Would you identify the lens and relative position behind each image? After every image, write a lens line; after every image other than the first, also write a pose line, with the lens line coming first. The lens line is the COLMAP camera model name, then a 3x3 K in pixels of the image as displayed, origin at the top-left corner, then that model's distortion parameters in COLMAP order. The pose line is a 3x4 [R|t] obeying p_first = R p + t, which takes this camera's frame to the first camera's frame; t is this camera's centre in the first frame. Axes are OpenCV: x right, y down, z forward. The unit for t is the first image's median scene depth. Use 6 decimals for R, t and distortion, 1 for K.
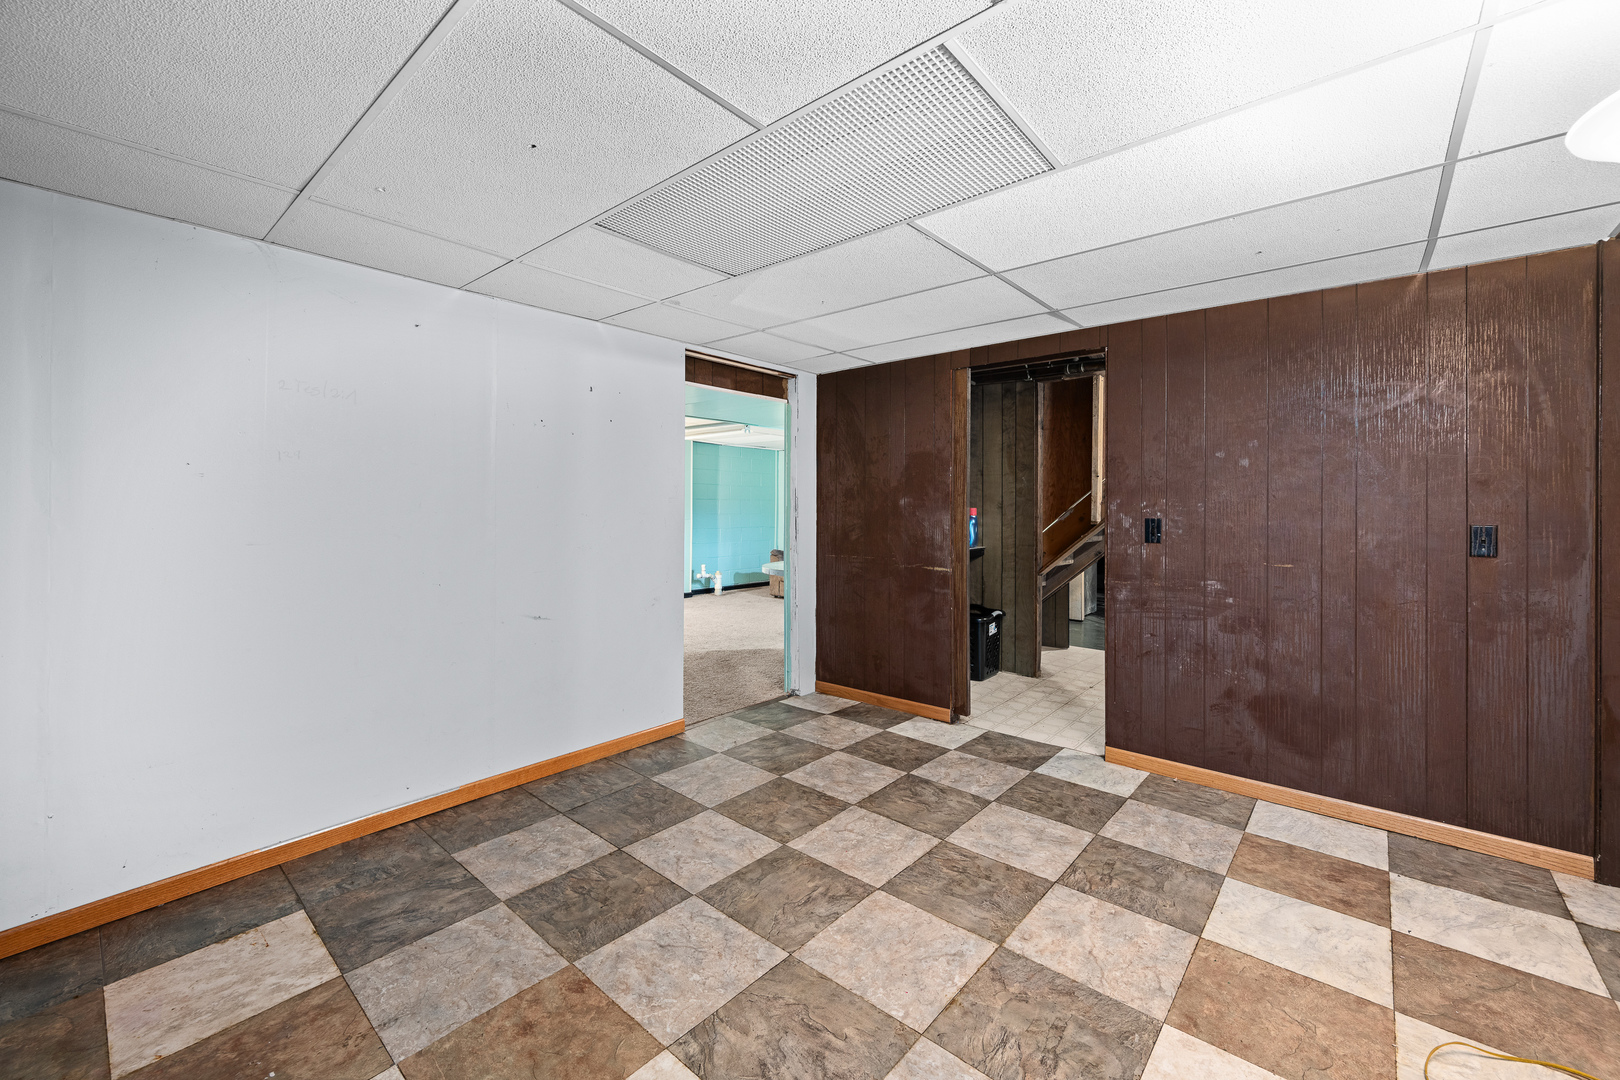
lens RADIAL K [[649.6, 0, 822.7], [0, 649.6, 523.6], [0, 0, 1]] dist [-0.000539, -0.000081]
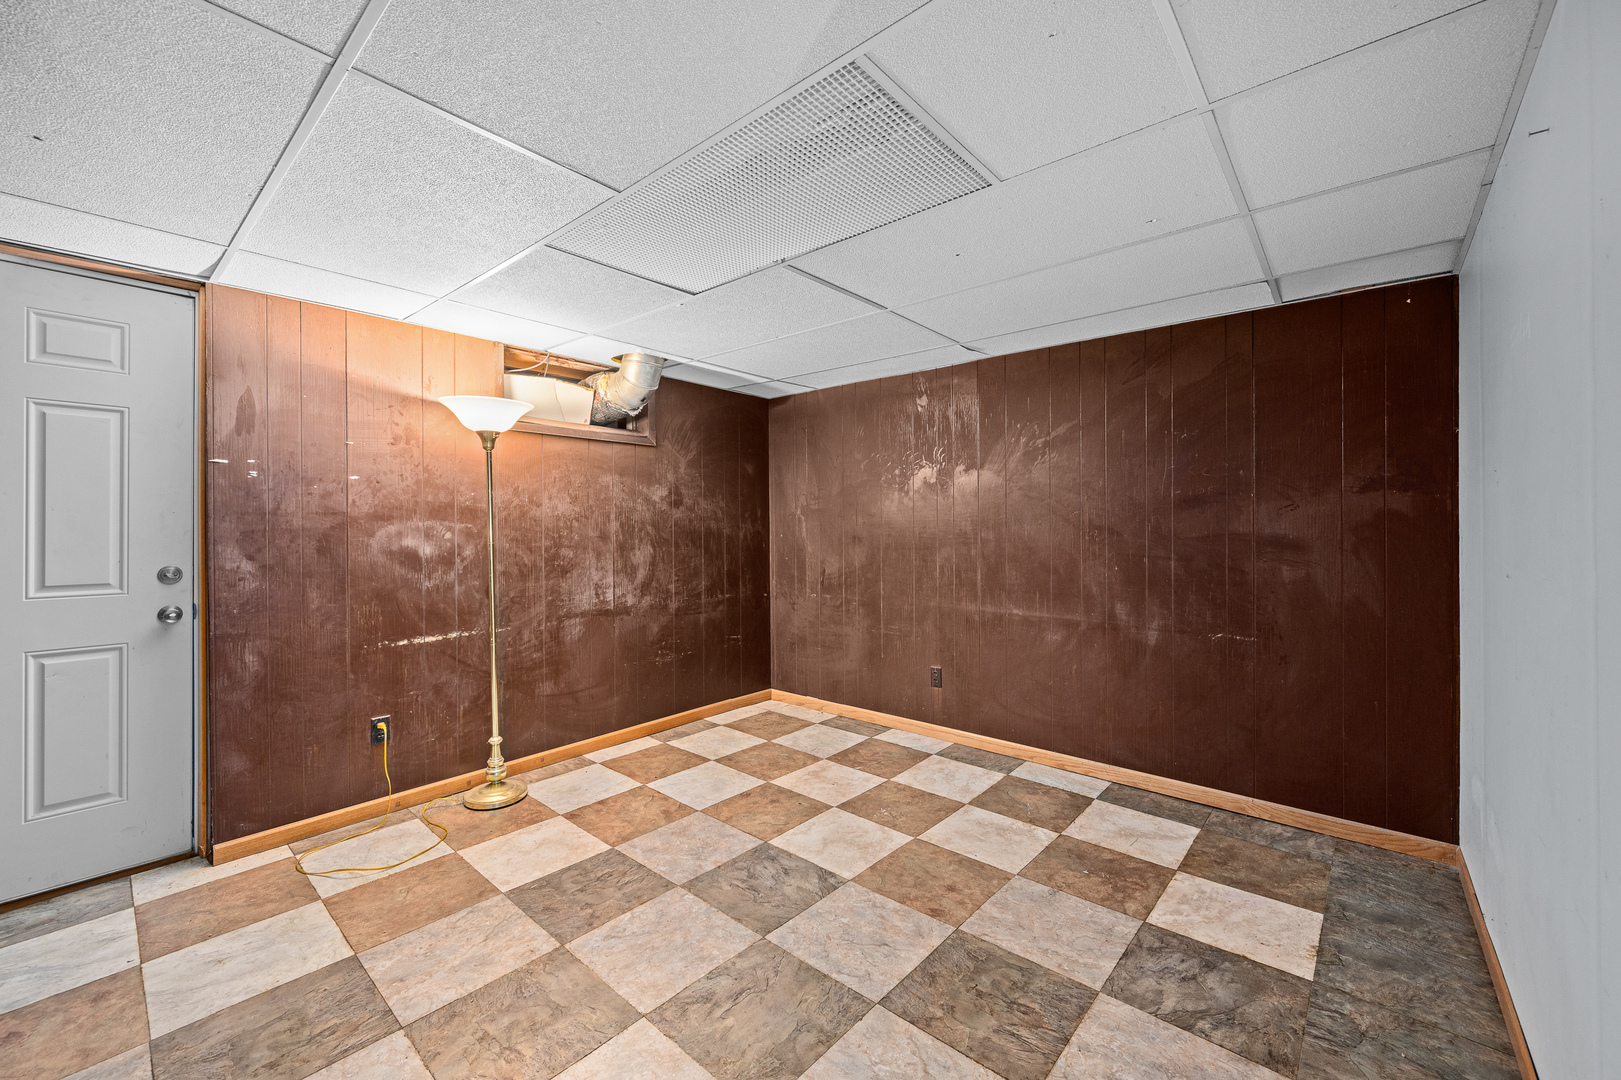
lens RADIAL K [[650.0, 0, 823.2], [0, 650.0, 523.6], [0, 0, 1]] dist [-0.000539, -0.000081]
pose [[-0.999920, 0.003221, 0.012239, -0.154816], [0.003412, 0.999873, 0.015577, -0.043286], [-0.012187, 0.015618, -0.999804, 1.950978]]
